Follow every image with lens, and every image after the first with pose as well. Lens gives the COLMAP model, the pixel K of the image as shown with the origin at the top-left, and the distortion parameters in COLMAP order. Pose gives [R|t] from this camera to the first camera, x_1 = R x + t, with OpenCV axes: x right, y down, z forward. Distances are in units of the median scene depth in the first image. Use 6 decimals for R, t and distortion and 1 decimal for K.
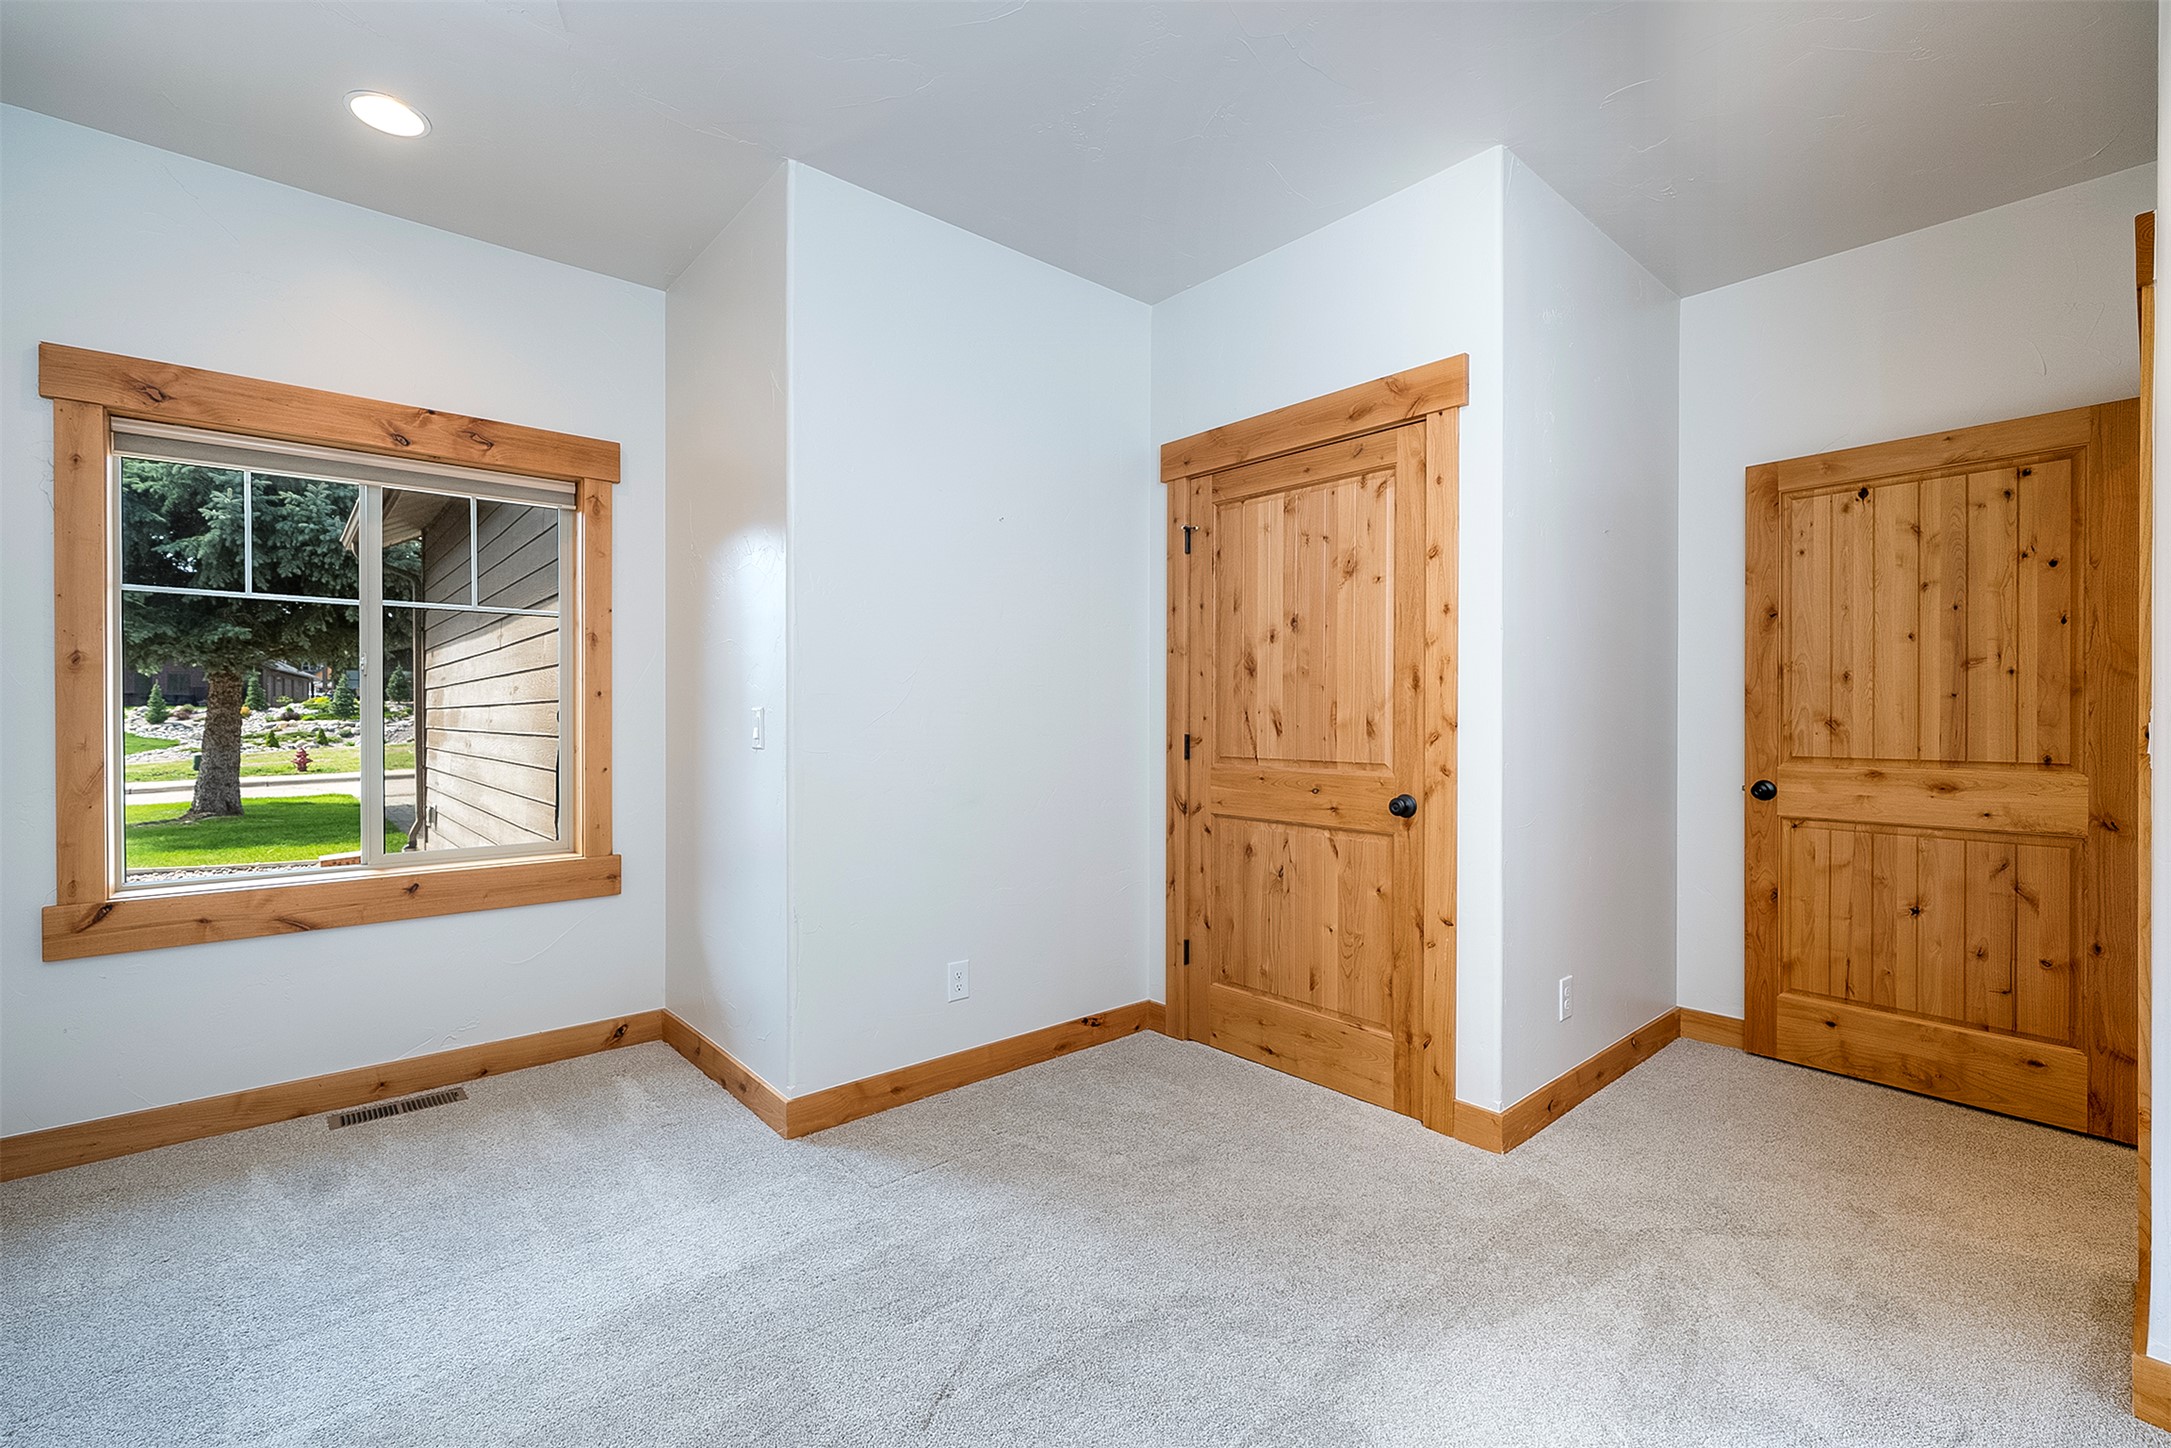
lens RADIAL K [[933.4, 0, 1038.7], [0, 933.4, 727.2], [0, 0, 1]] dist [-0.000239, 0.000144]
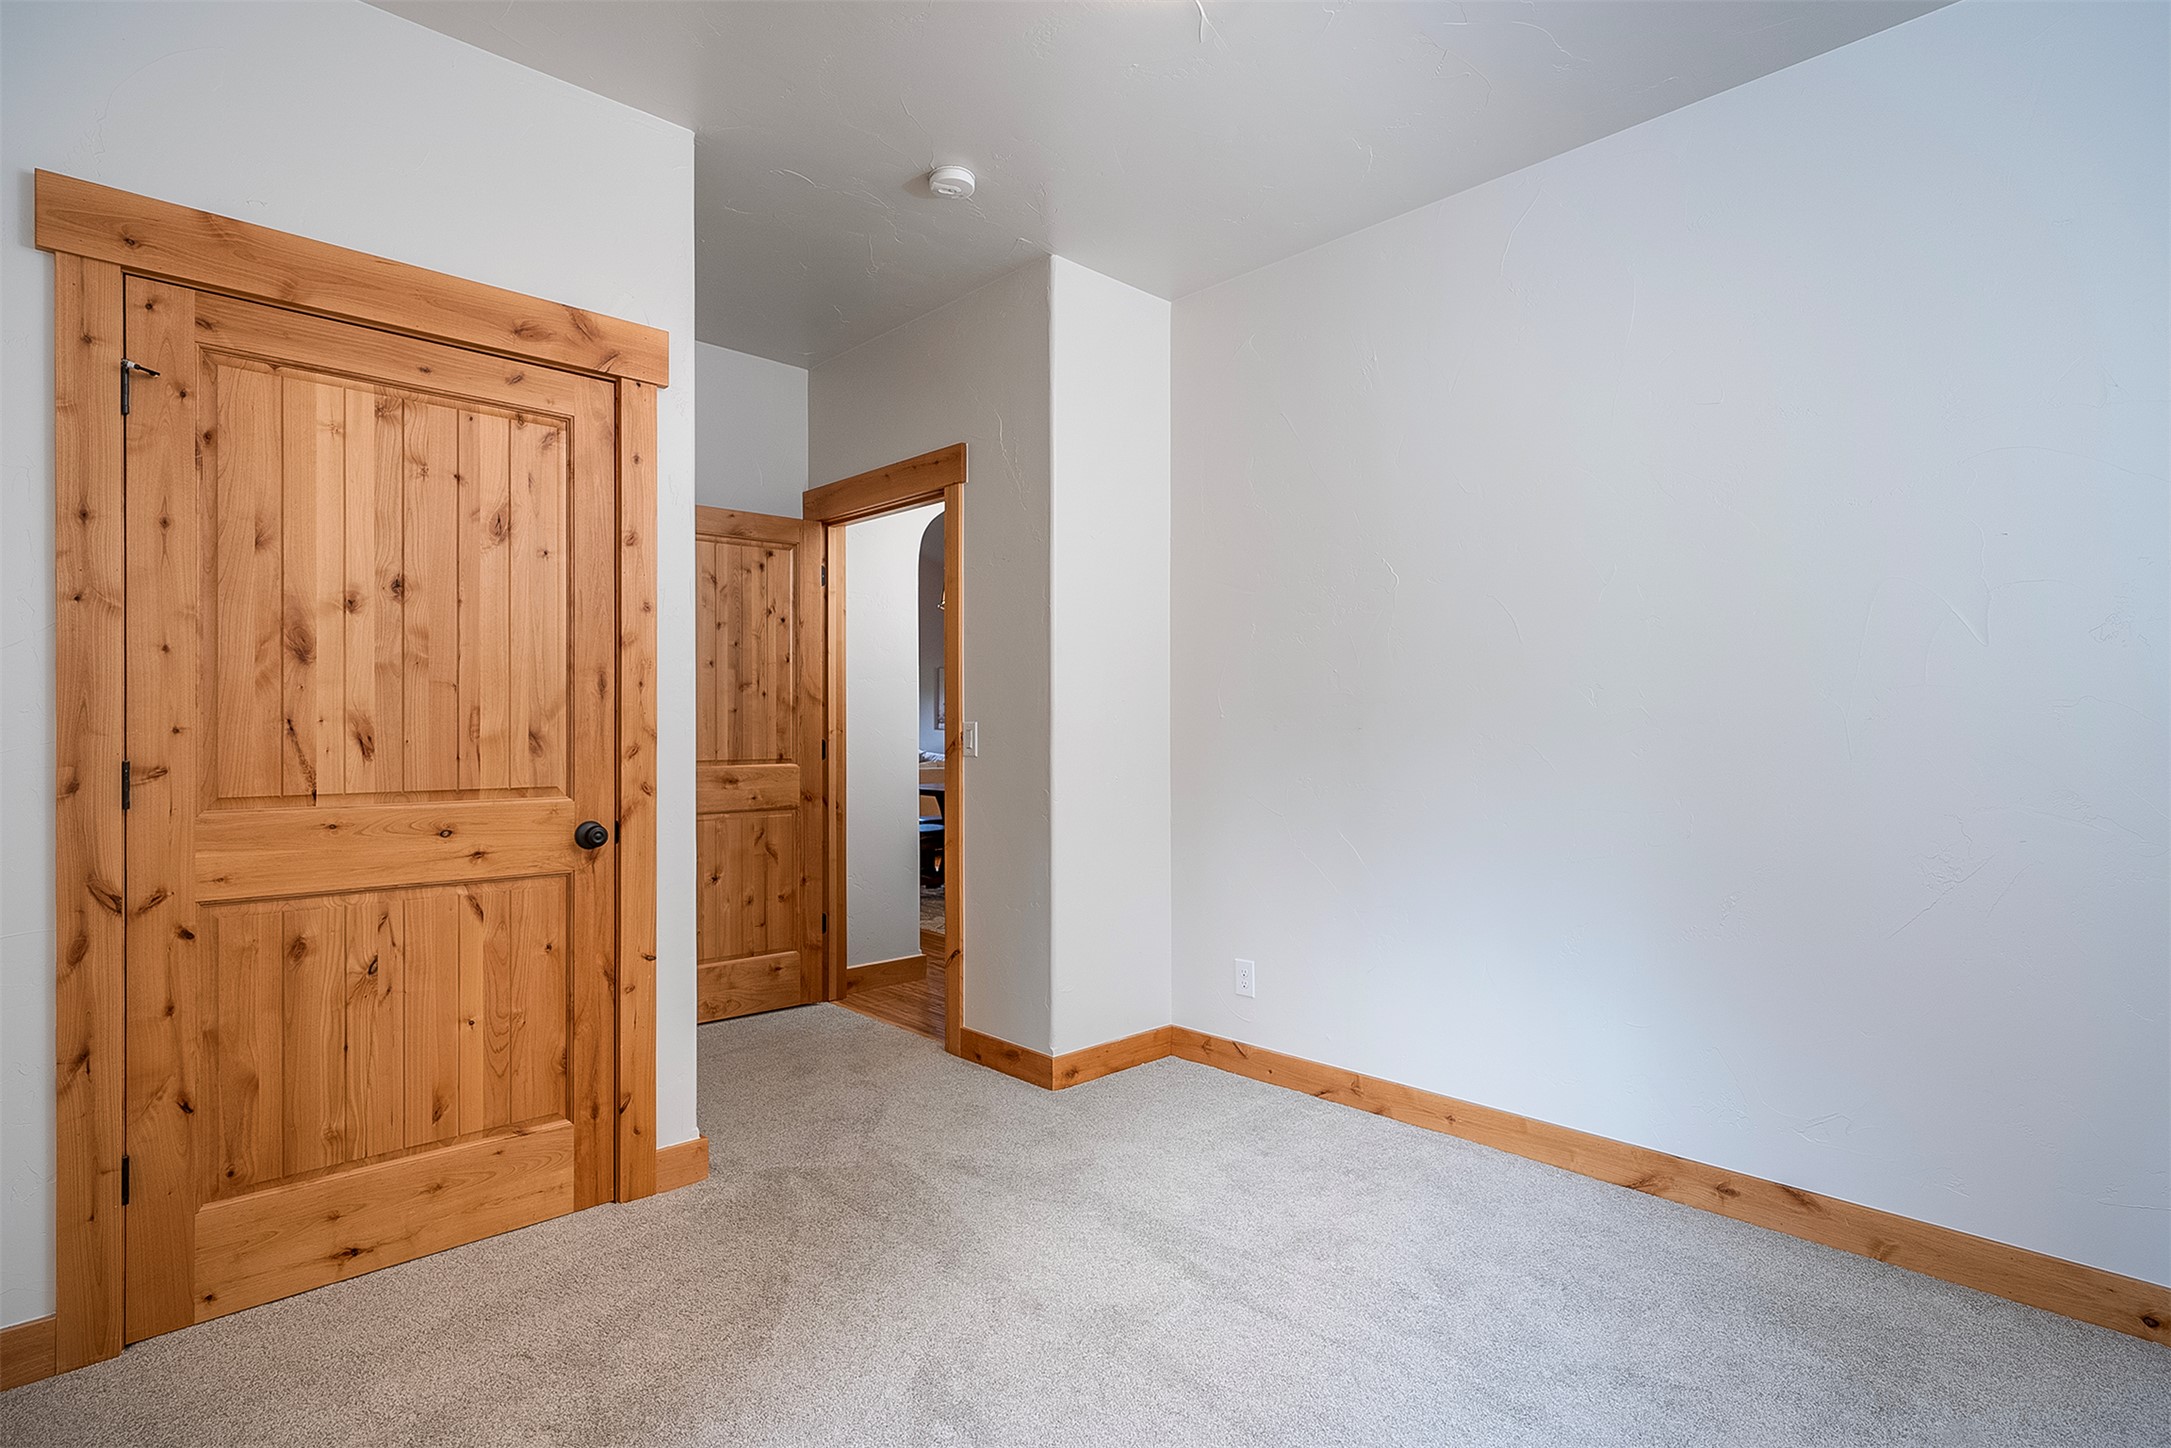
lens RADIAL K [[1101.1, 0, 1089.1], [0, 1101.1, 736.6], [0, 0, 1]] dist [0.001720, -0.000318]
pose [[-0.087792, -0.010886, 0.996079, -0.563169], [0.010067, 0.999880, 0.011815, -0.009365], [-0.996088, 0.011065, -0.087672, 0.581427]]
